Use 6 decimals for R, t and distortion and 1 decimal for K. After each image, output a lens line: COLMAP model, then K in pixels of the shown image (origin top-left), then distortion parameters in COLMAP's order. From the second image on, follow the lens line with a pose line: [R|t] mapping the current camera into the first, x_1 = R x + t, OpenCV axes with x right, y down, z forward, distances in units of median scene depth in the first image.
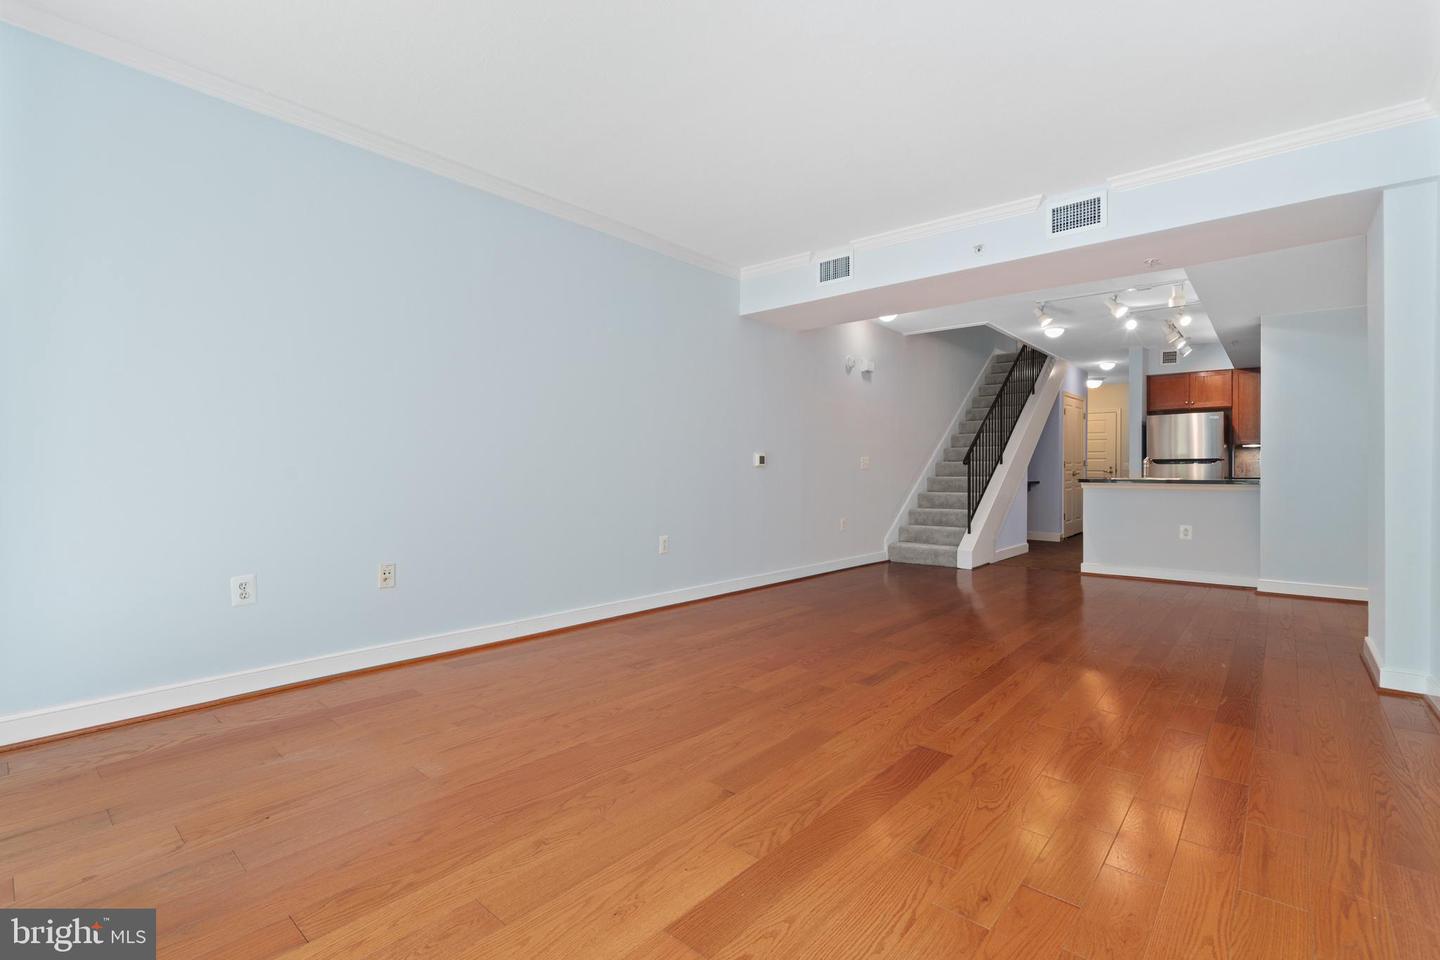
lens RADIAL K [[653.1, 0, 720.2], [0, 653.1, 474.0], [0, 0, 1]] dist [-0.001049, -0.000052]
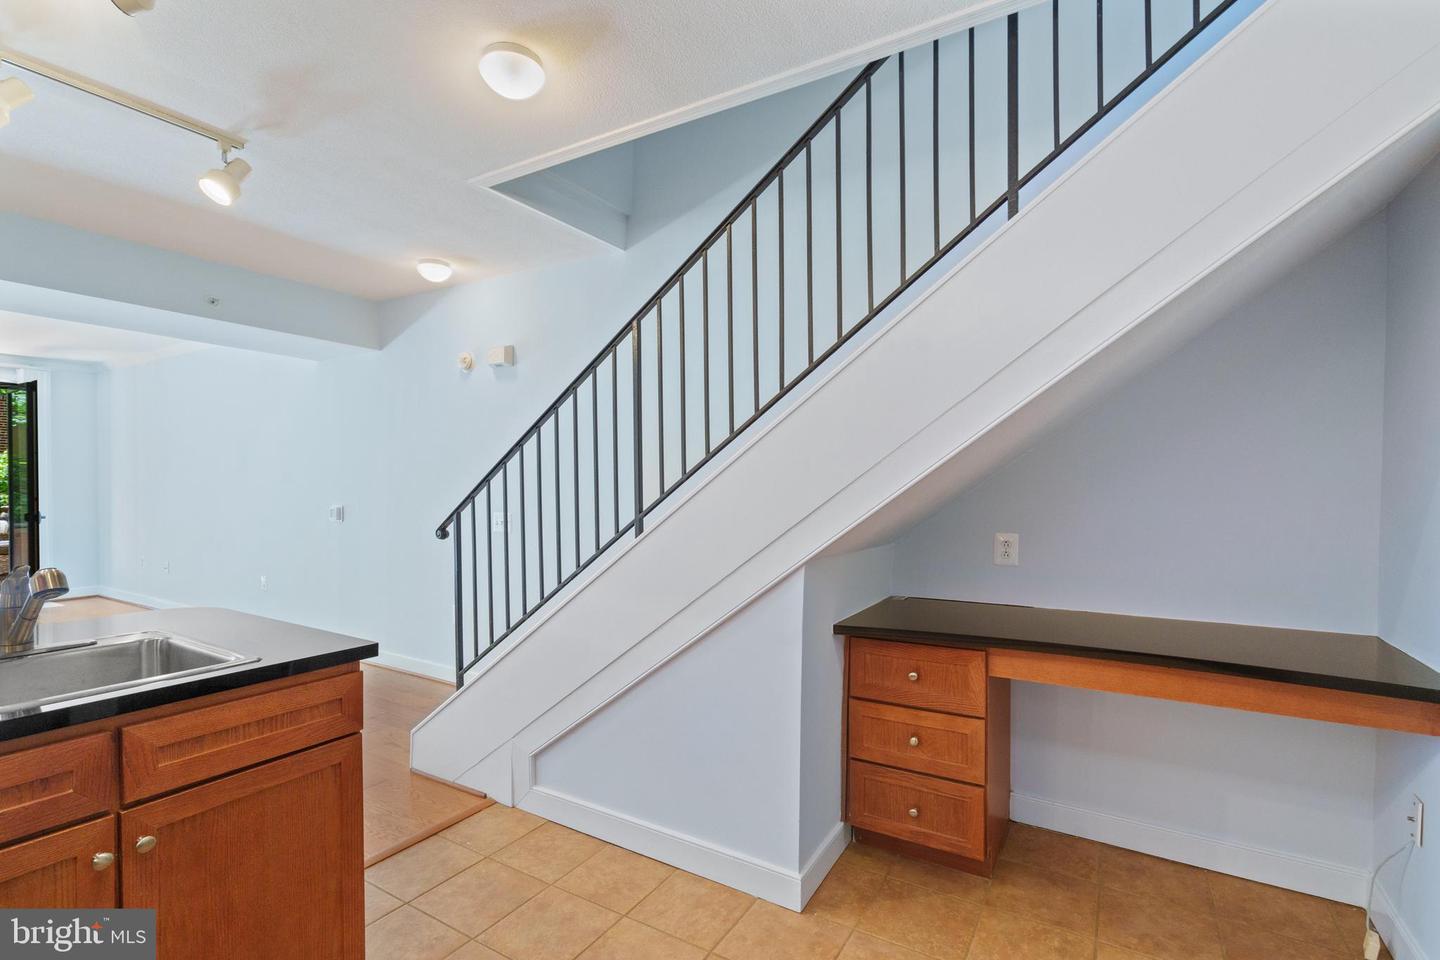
lens RADIAL K [[665.0, 0, 718.8], [0, 665.0, 494.2], [0, 0, 1]] dist [0.000119, 0.000202]
pose [[0.178202, 0.011127, -0.983931, 1.003158], [-0.011841, 0.999888, 0.009162, -0.060456], [0.983923, 0.010018, 0.178313, 1.282895]]
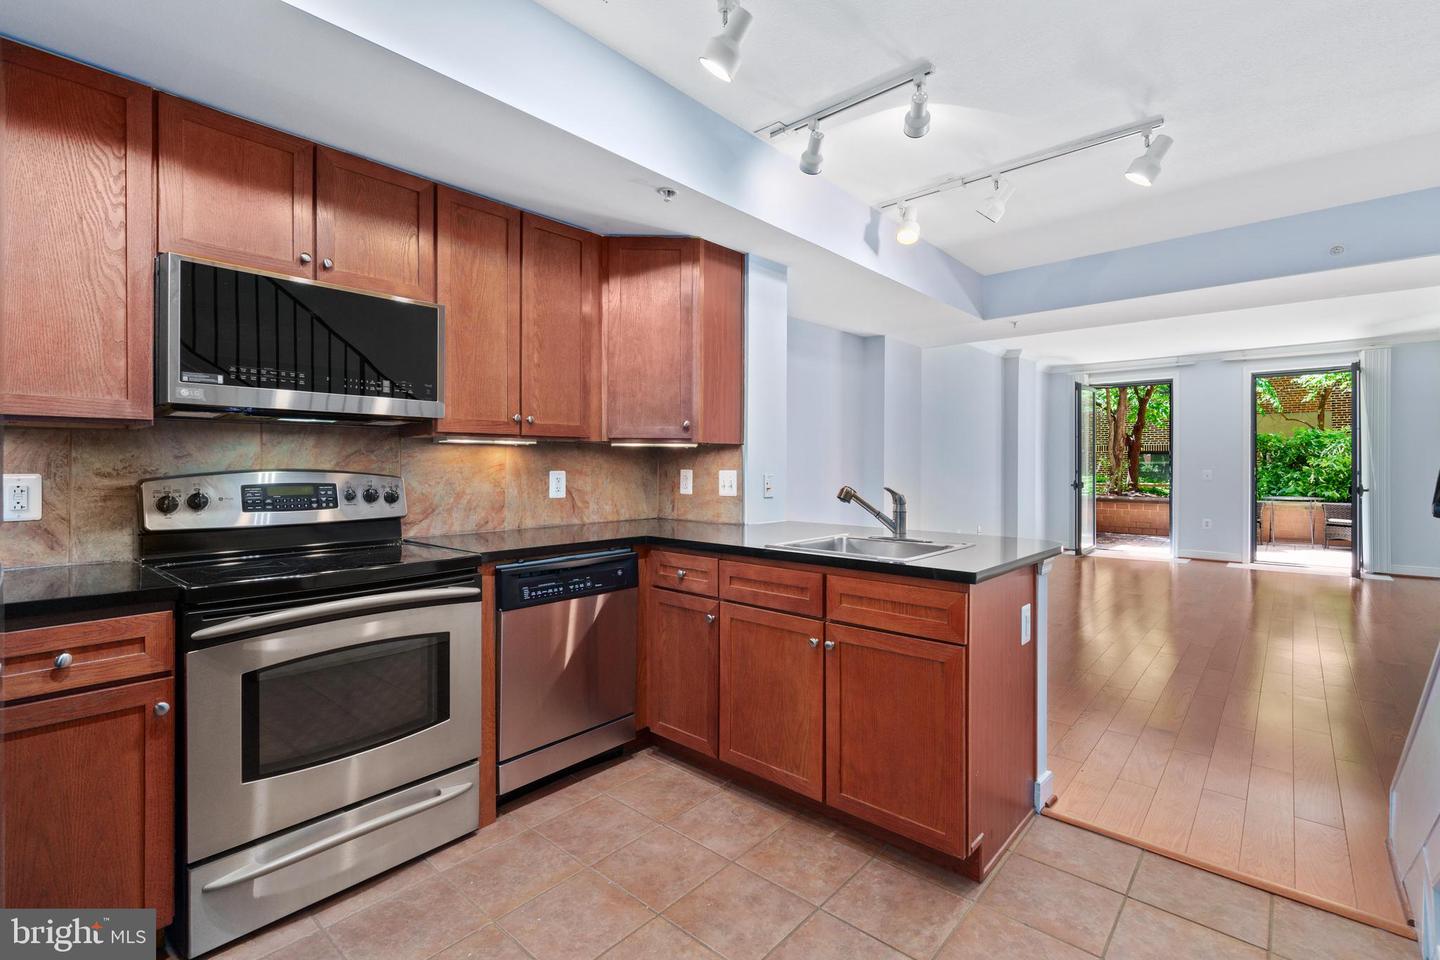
lens RADIAL K [[646.9, 0, 724.6], [0, 646.9, 464.8], [0, 0, 1]] dist [-0.001167, 0.000100]
pose [[-0.999975, -0.005778, 0.004037, 0.814052], [-0.005744, 0.999949, 0.008344, -0.045640], [-0.004085, 0.008320, -0.999957, 1.502119]]
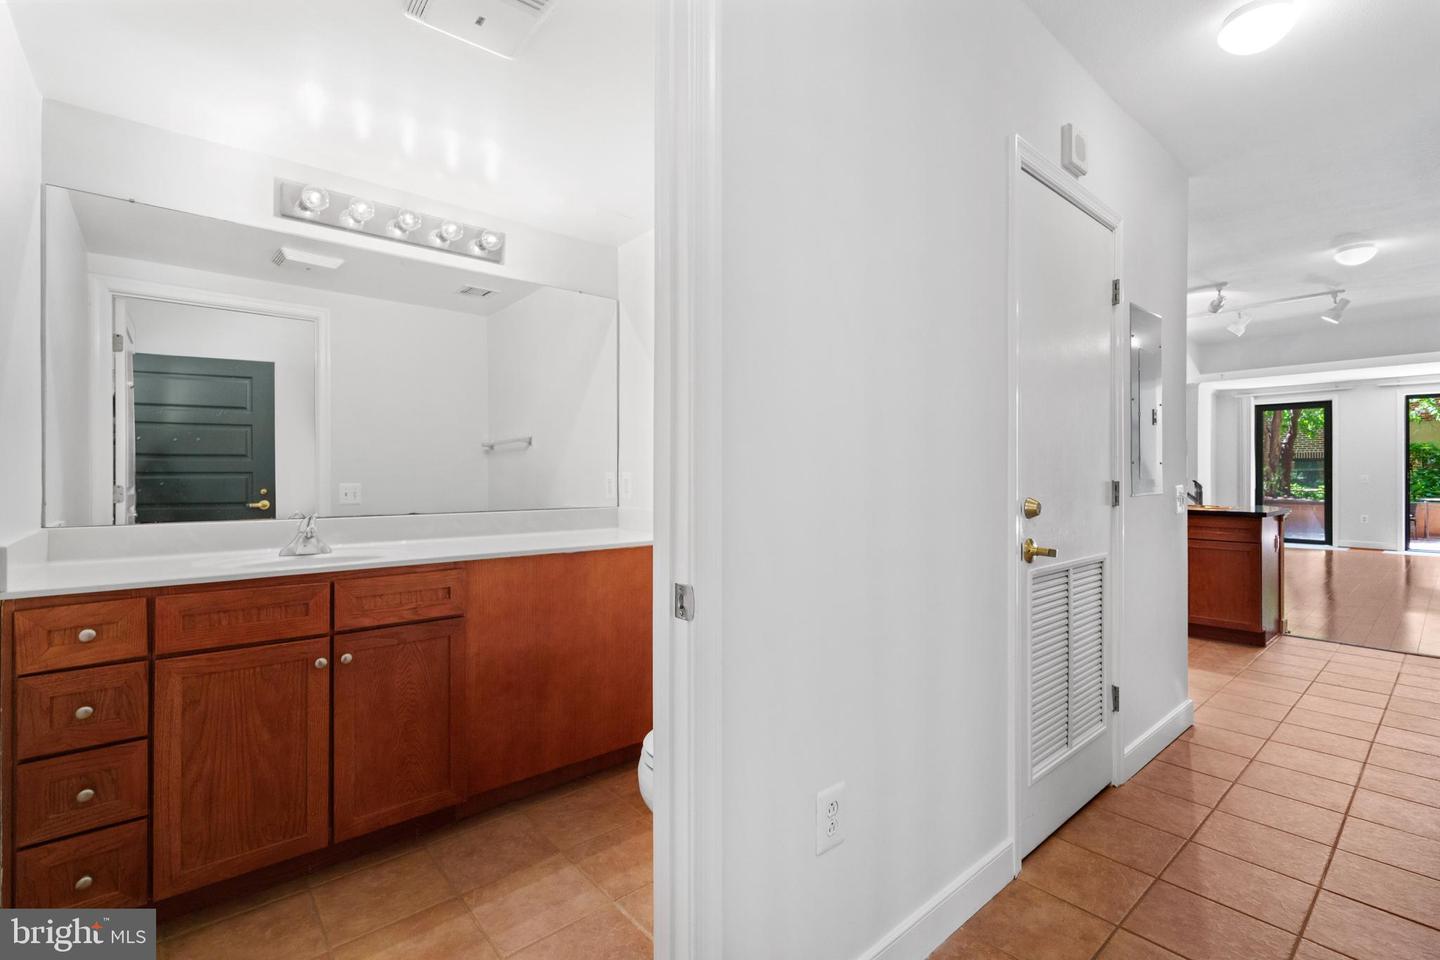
lens RADIAL K [[649.8, 0, 723.4], [0, 649.8, 469.6], [0, 0, 1]] dist [-0.001186, 0.000397]
pose [[-0.990817, -0.003188, 0.135174, 1.221180], [-0.002791, 0.999991, 0.003129, -0.042396], [-0.135183, 0.002723, -0.990817, 2.028585]]
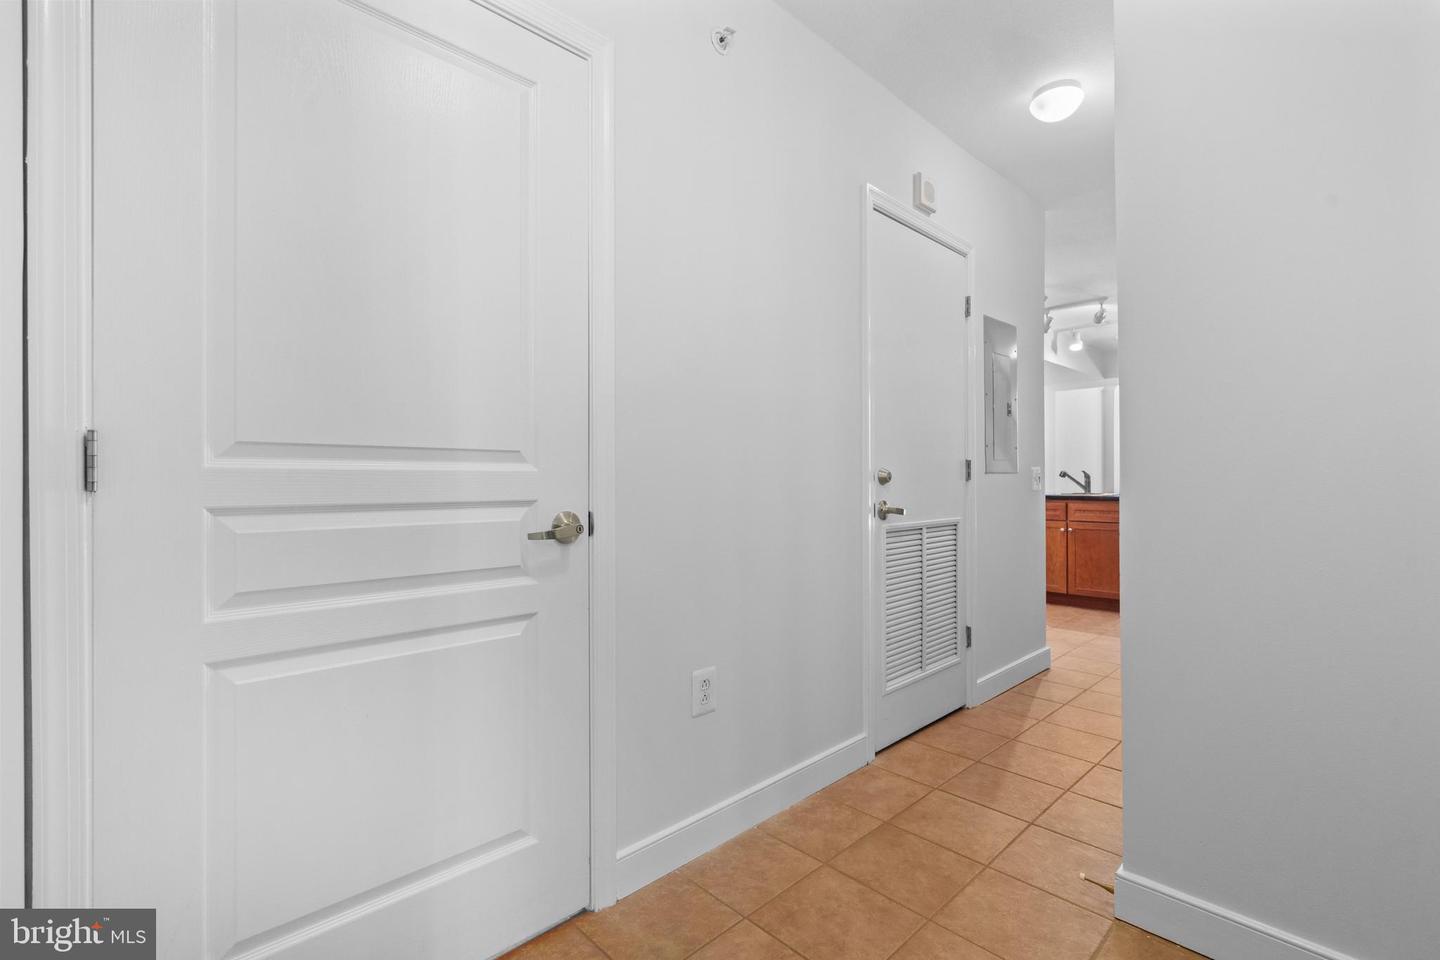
lens RADIAL K [[653.1, 0, 720.2], [0, 653.1, 474.0], [0, 0, 1]] dist [-0.001049, -0.000052]
pose [[-0.995932, 0.000983, 0.090105, 1.172713], [0.000827, 0.999998, -0.001770, -0.020809], [-0.090107, -0.001688, -0.995931, 2.119782]]
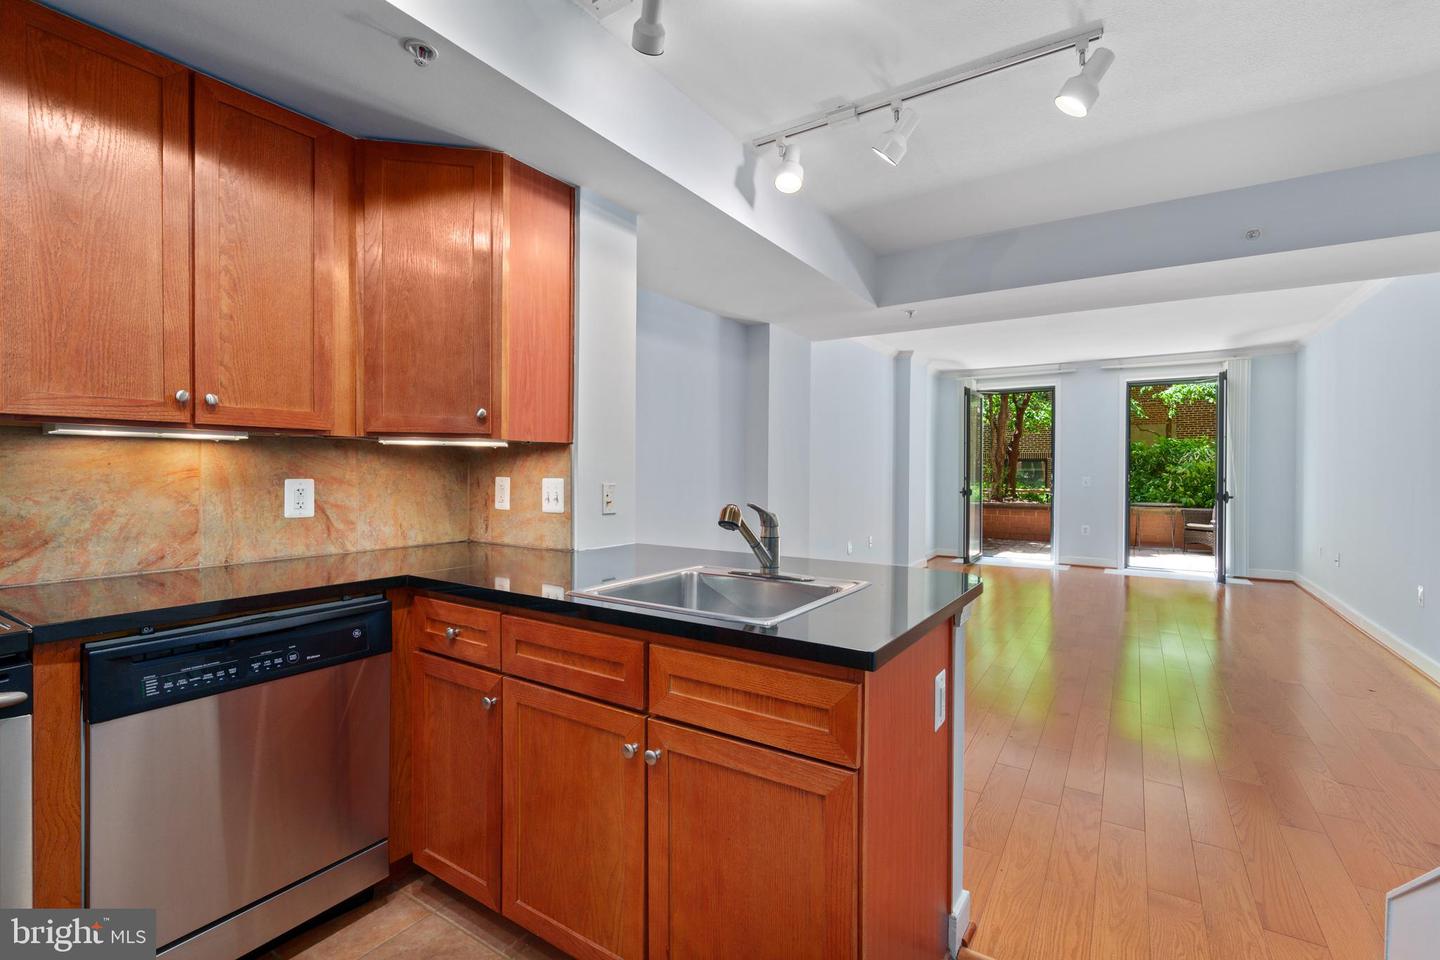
lens RADIAL K [[641.8, 0, 724.4], [0, 641.8, 475.2], [0, 0, 1]] dist [-0.000498, 0.000098]
pose [[-0.988770, -0.007371, -0.149266, 0.764994], [-0.009623, 0.999851, 0.014366, -0.045142], [0.149138, 0.015641, -0.988693, 1.366071]]
